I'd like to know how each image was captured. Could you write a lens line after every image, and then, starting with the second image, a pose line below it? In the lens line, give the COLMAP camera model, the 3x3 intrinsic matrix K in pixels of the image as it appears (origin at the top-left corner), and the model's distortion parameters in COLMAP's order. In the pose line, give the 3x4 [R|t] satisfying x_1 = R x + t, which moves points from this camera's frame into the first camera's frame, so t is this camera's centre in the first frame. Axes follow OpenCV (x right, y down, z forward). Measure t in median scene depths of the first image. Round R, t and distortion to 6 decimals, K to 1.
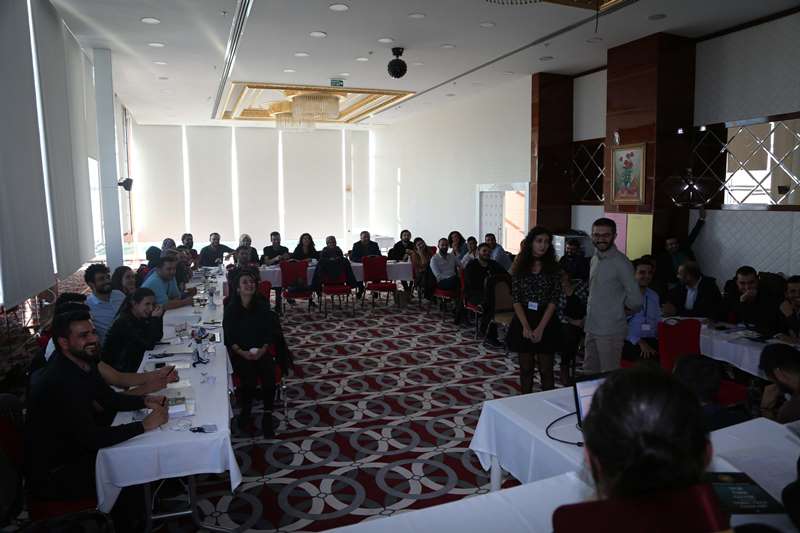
lens RADIAL K [[565.9, 0, 401.5], [0, 565.9, 265.3], [0, 0, 1]] dist [0.002071, 0.000922]
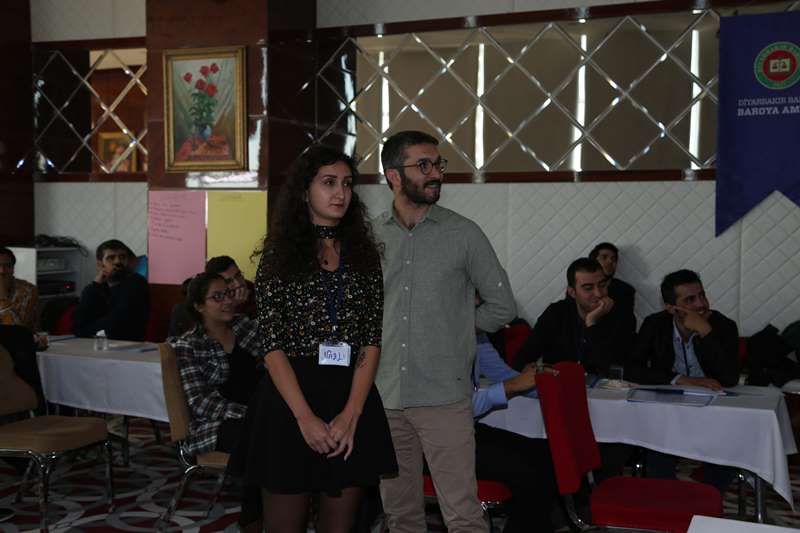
lens RADIAL K [[1032.0, 0, 400.4], [0, 1032.0, 269.4], [0, 0, 1]] dist [0.020713, 0.000000]
pose [[0.671557, -0.003959, 0.740942, -0.180071], [0.066079, 0.996321, -0.054568, 0.042969], [-0.738000, 0.085606, 0.669348, 0.396058]]
